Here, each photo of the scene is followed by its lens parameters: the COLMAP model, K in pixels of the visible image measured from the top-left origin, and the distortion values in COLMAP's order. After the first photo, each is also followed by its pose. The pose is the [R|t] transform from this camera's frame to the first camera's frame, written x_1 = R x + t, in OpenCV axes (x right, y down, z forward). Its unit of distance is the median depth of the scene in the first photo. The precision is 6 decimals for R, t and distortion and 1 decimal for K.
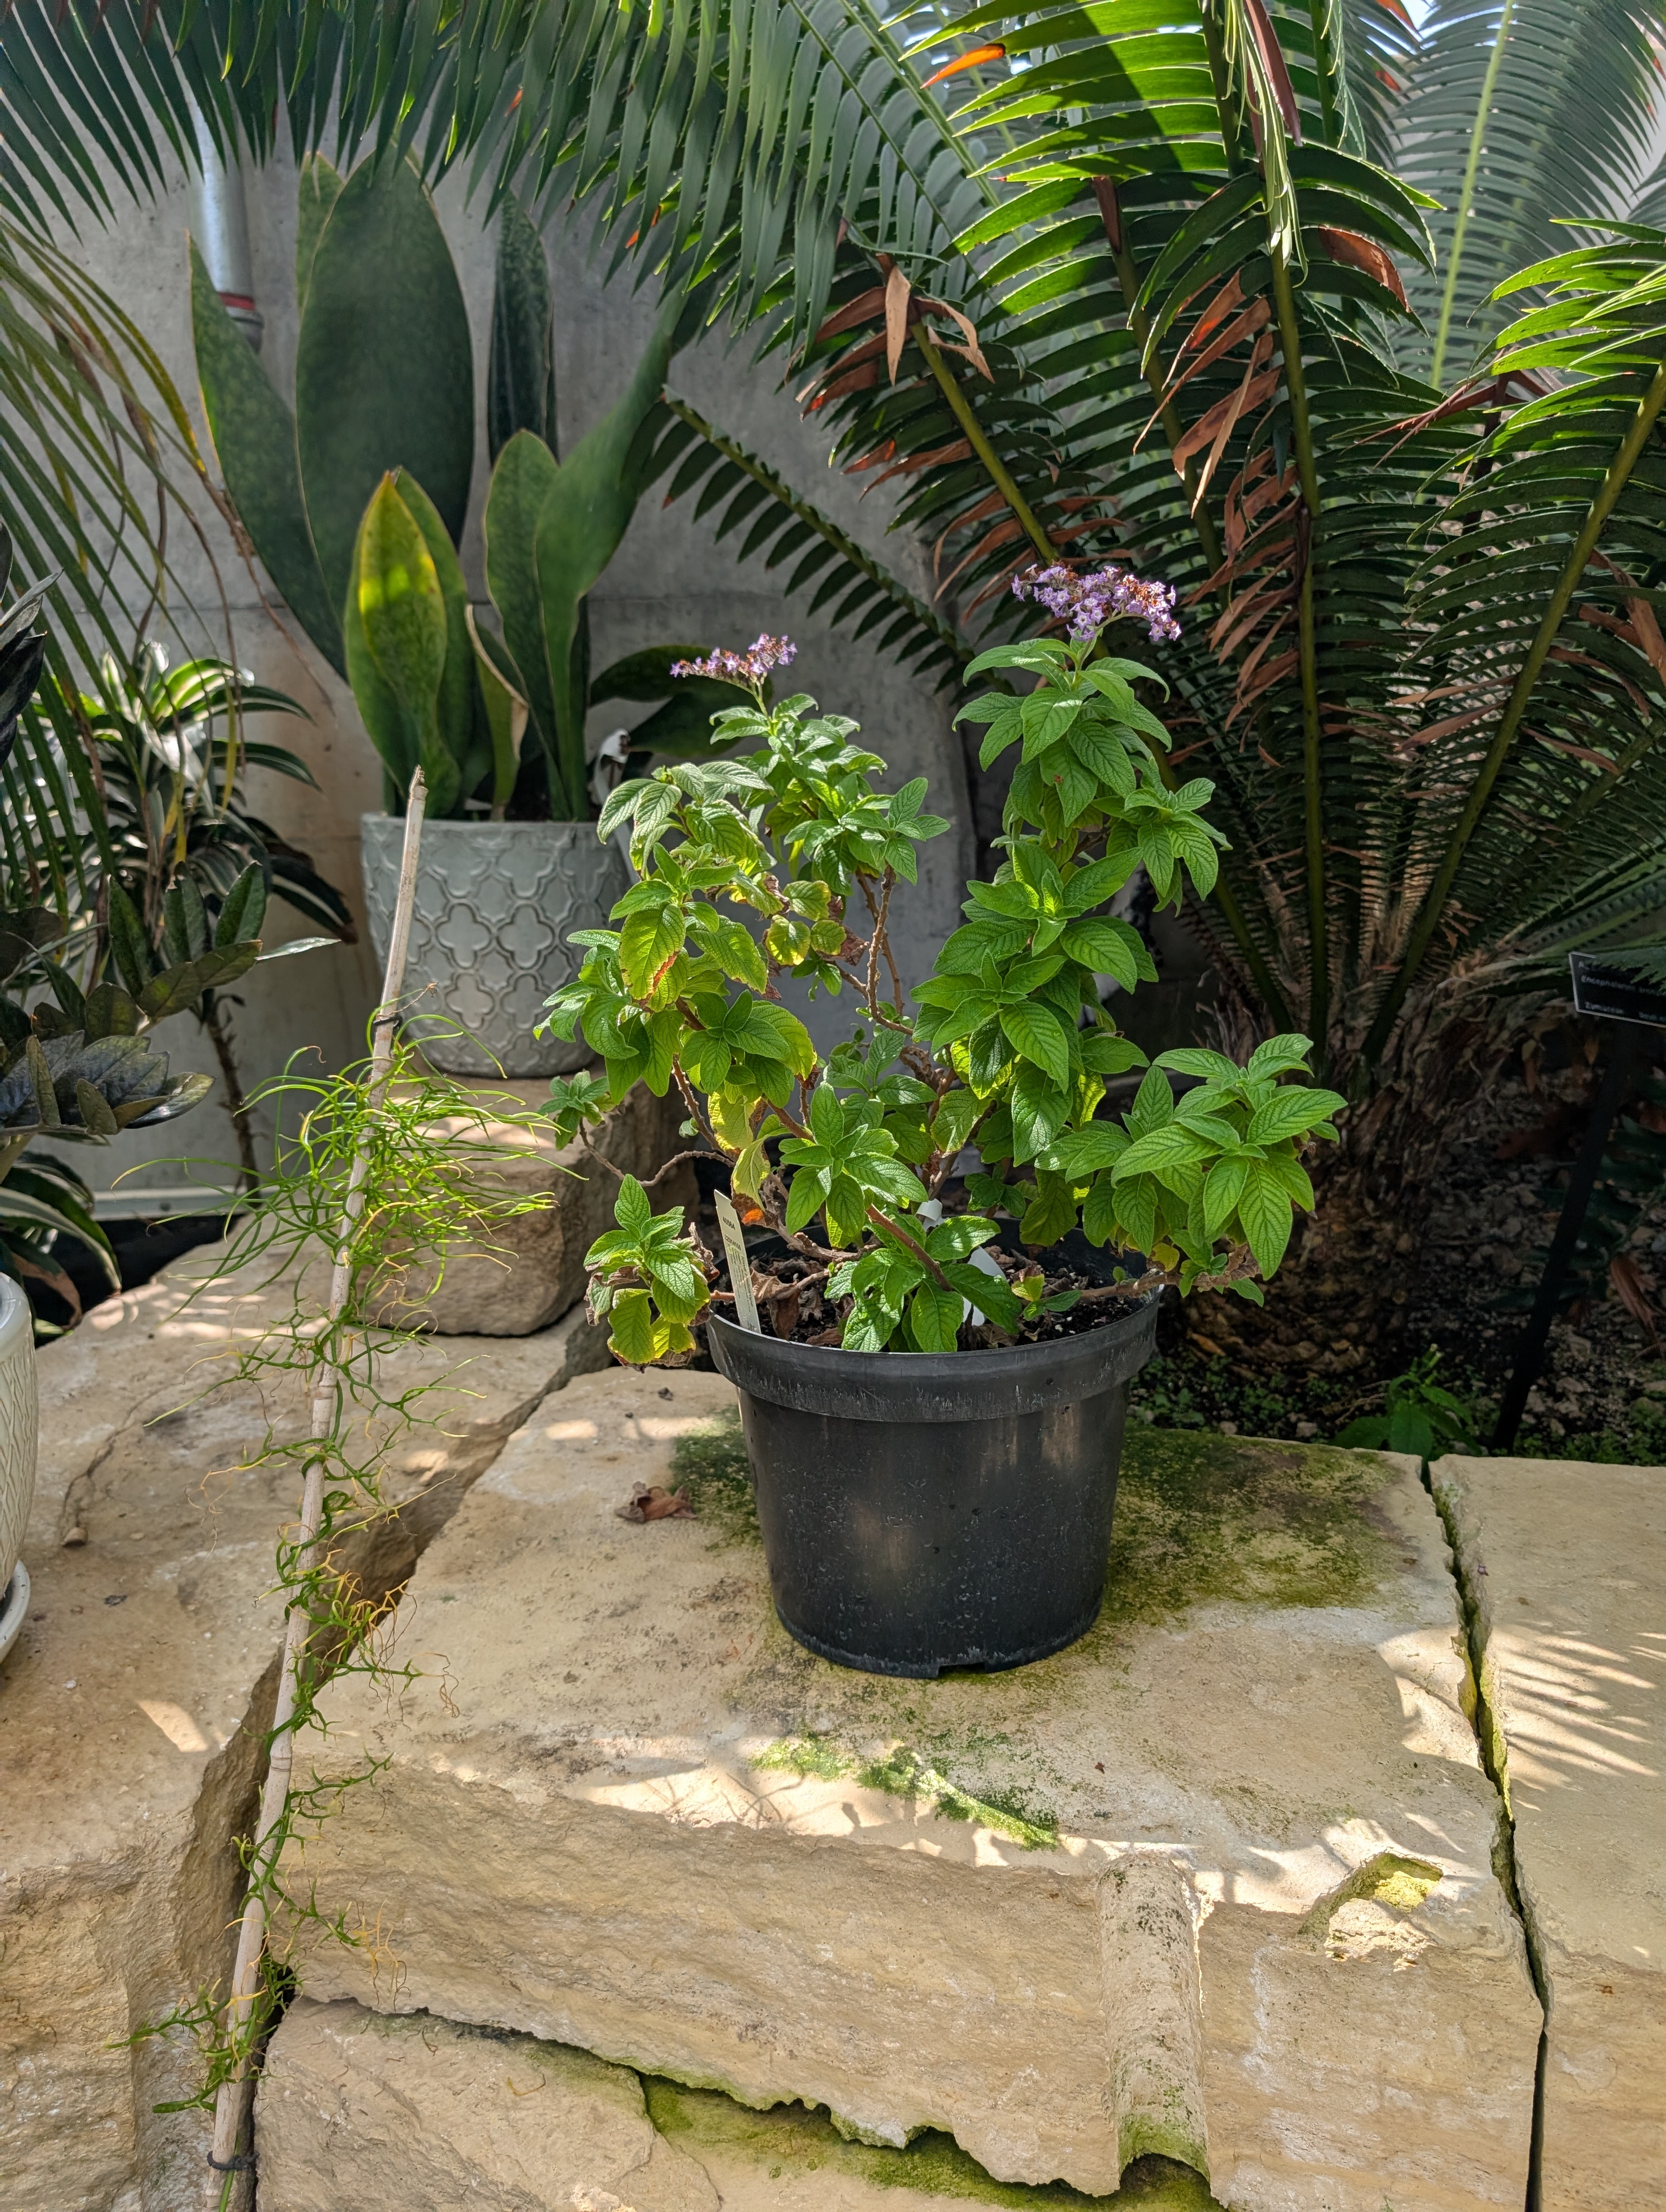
lens RADIAL K [[1609.2, 0, 854.6], [0, 1609.2, 1134.6], [0, 0, 1]] dist [0.002658, -0.009507]
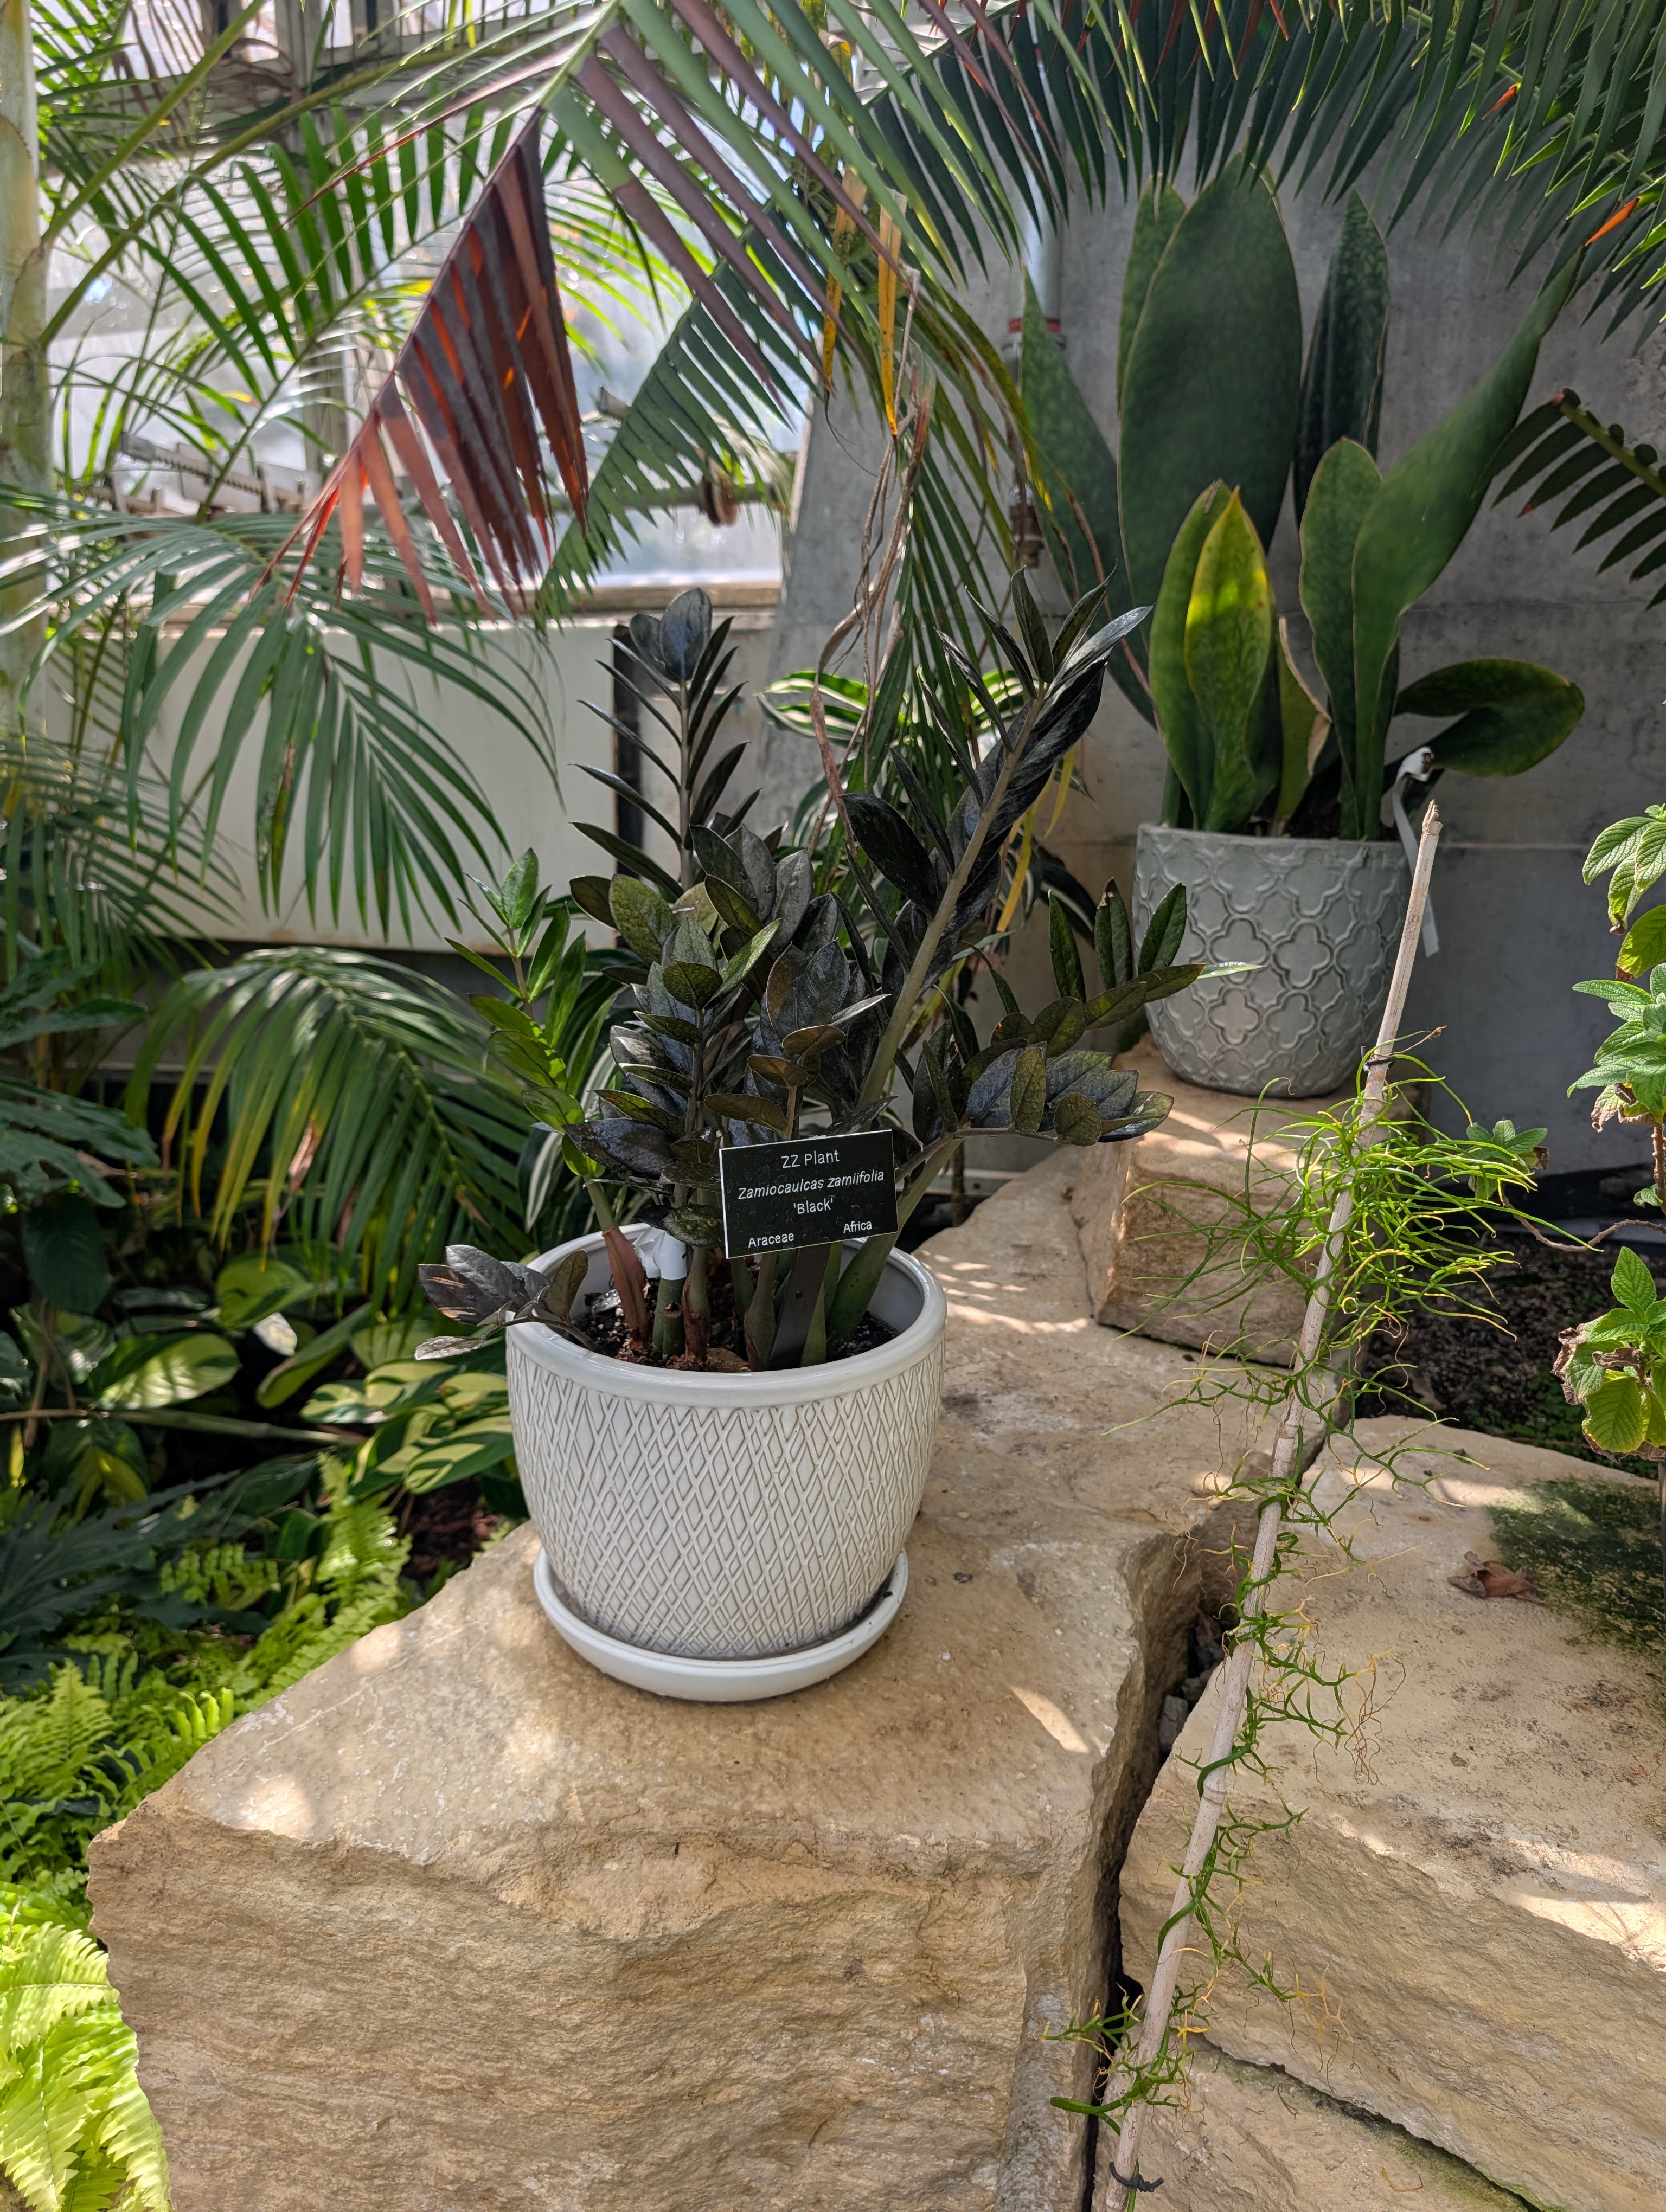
lens RADIAL K [[1609.2, 0, 832.1], [0, 1609.2, 1112.9], [0, 0, 1]] dist [0.002658, -0.009507]
pose [[0.938467, 0.098715, -0.330960, -0.260525], [-0.101727, 0.994778, 0.008253, -0.013075], [0.330047, 0.025922, 0.943609, -0.027041]]
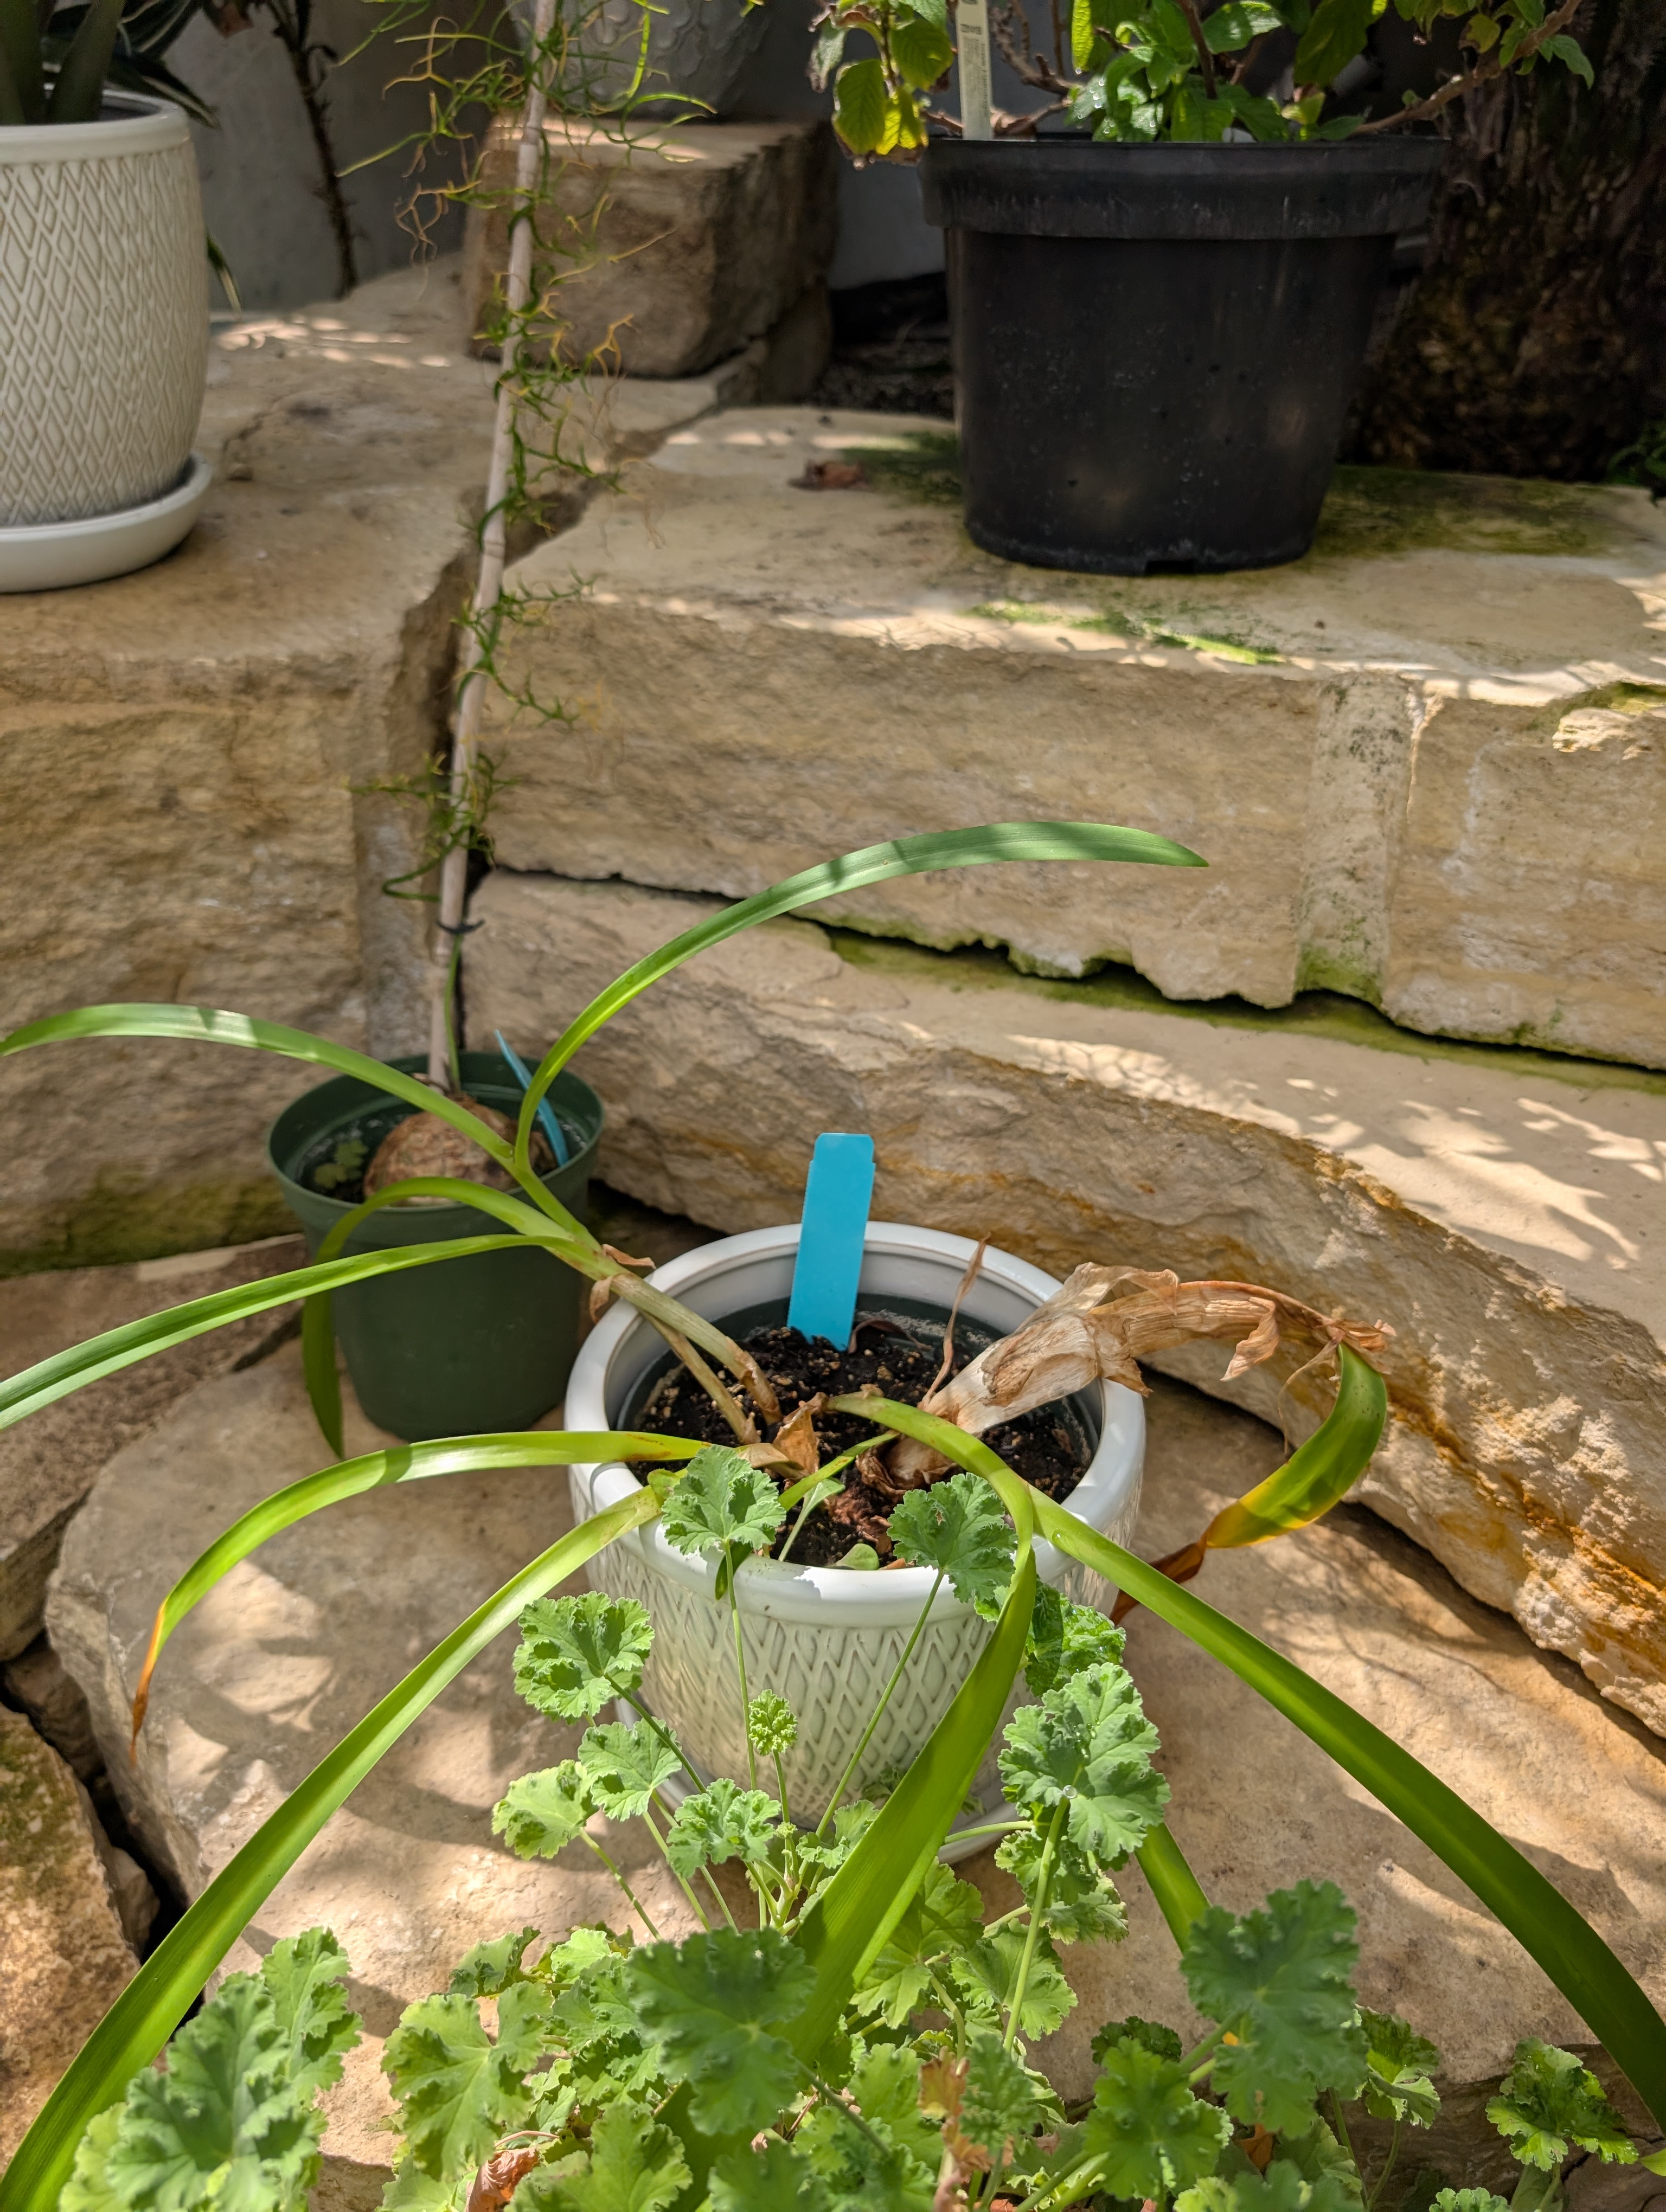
lens RADIAL K [[1609.2, 0, 805.7], [0, 1609.2, 1120.1], [0, 0, 1]] dist [0.002658, -0.009507]
pose [[0.996279, 0.070133, -0.050100, -0.081700], [-0.048256, 0.935513, 0.349981, 0.325354], [0.071415, -0.346261, 0.935416, -0.032126]]
